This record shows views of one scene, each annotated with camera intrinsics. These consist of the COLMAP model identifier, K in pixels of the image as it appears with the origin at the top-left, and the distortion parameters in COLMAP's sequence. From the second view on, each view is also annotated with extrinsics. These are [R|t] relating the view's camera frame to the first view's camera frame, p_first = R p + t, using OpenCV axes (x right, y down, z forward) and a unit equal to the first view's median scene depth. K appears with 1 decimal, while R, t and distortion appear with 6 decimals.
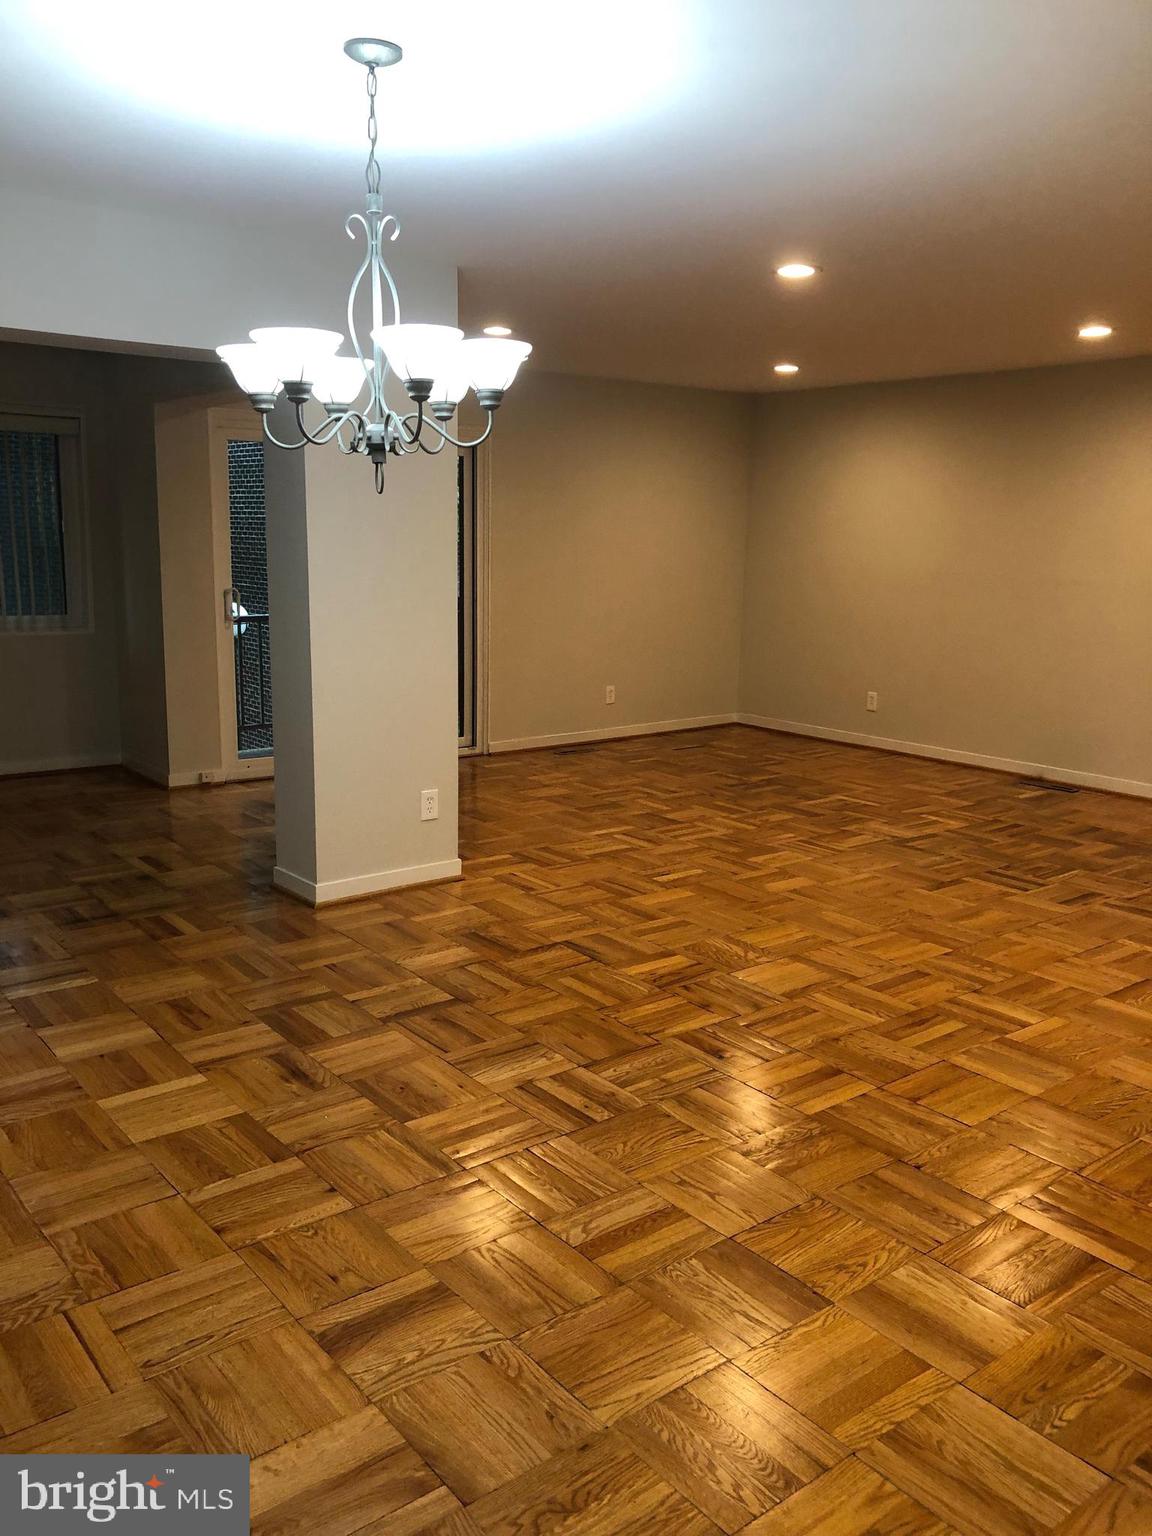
lens RADIAL K [[1272.6, 0, 580.6], [0, 1272.6, 768.5], [0, 0, 1]] dist [0.005801, -0.007982]
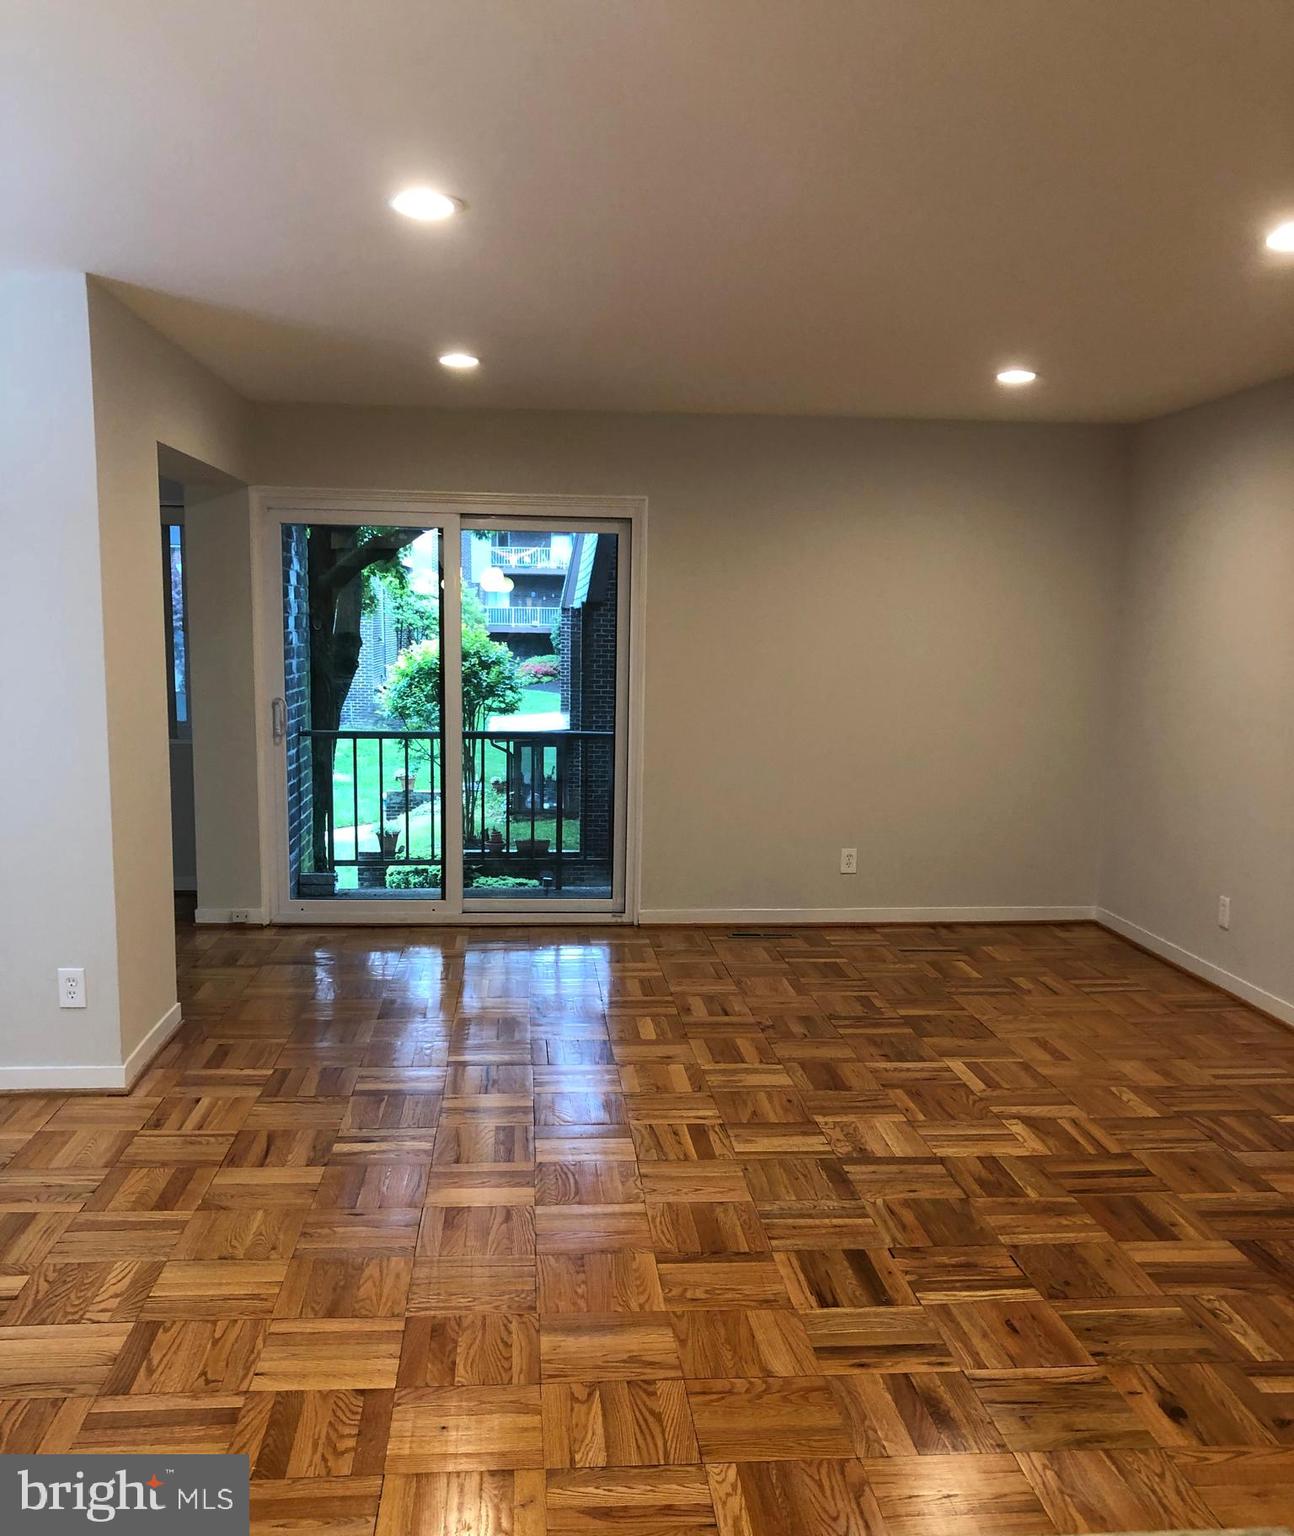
lens RADIAL K [[1442.6, 0, 633.3], [0, 1442.6, 820.6], [0, 0, 1]] dist [0.086234, -0.159373]
pose [[0.829100, 0.073953, -0.554188, 0.700633], [-0.103274, 0.994414, -0.021805, -0.096592], [0.549479, 0.075311, 0.832106, 0.509115]]
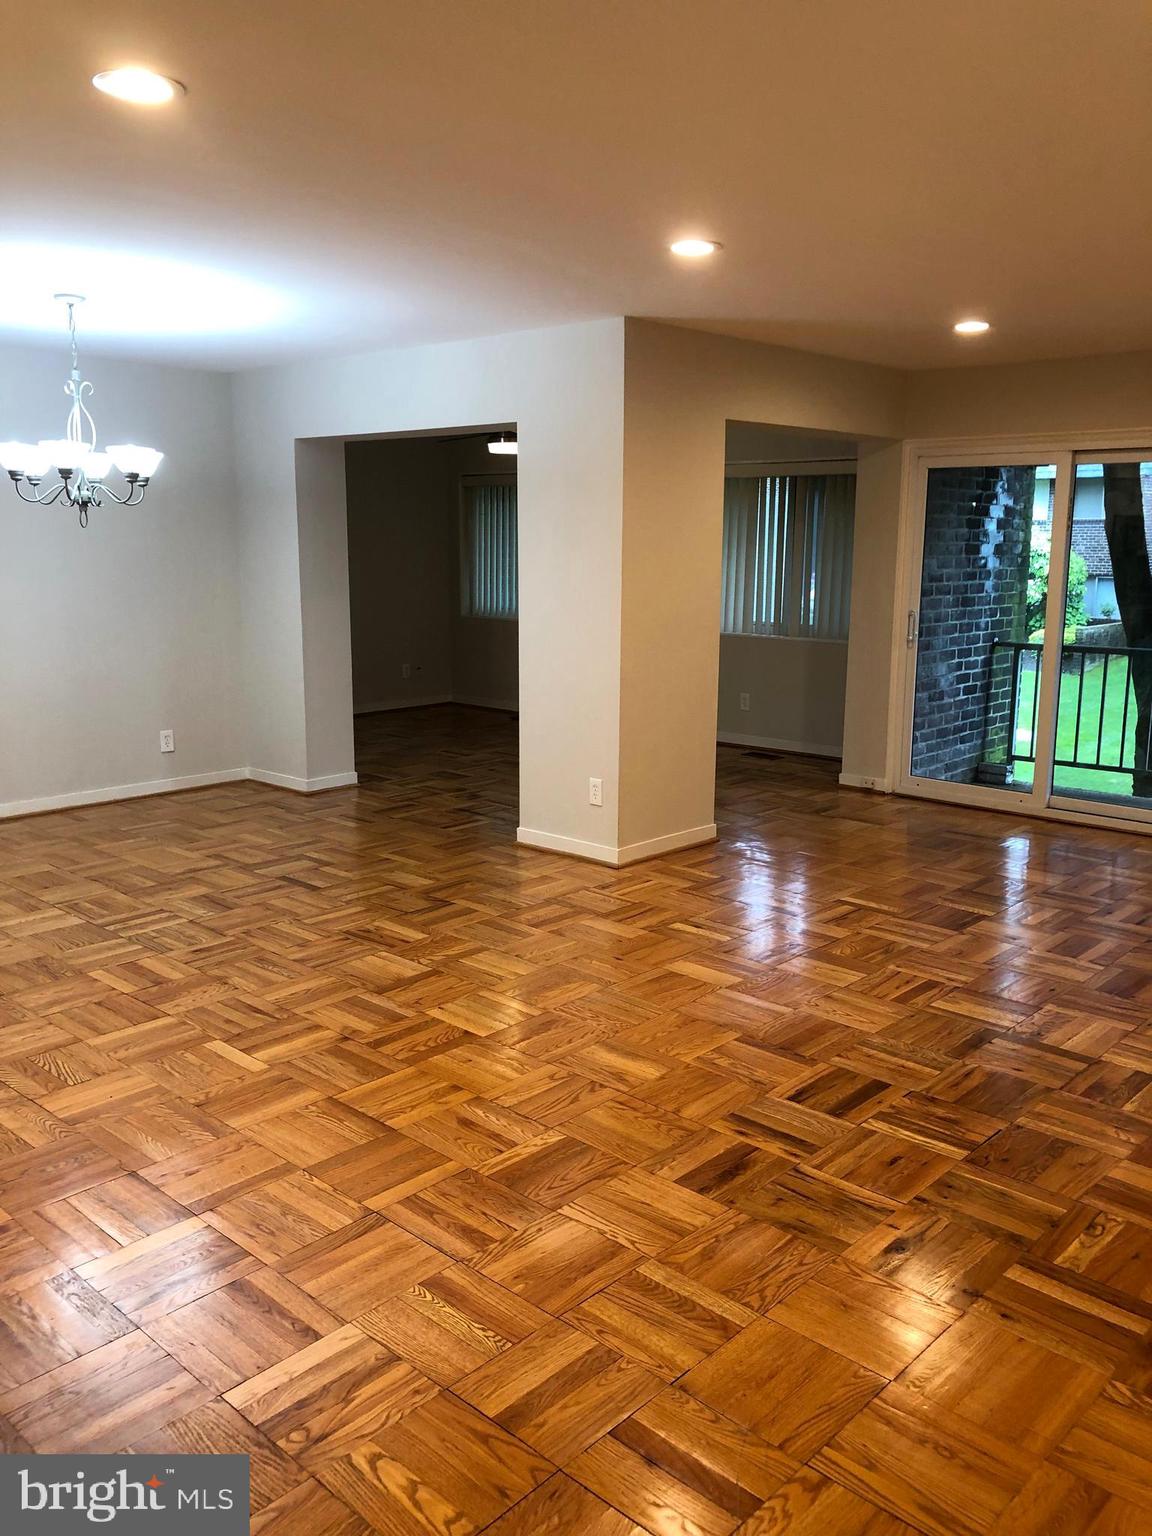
lens RADIAL K [[1257.2, 0, 576.0], [0, 1257.2, 768.0], [0, 0, 1]] dist [0.043790, -0.041096]
pose [[0.147434, 0.163728, -0.975426, 1.088919], [-0.187786, 0.972899, 0.134920, -0.158572], [0.971082, 0.163280, 0.174184, 0.873229]]
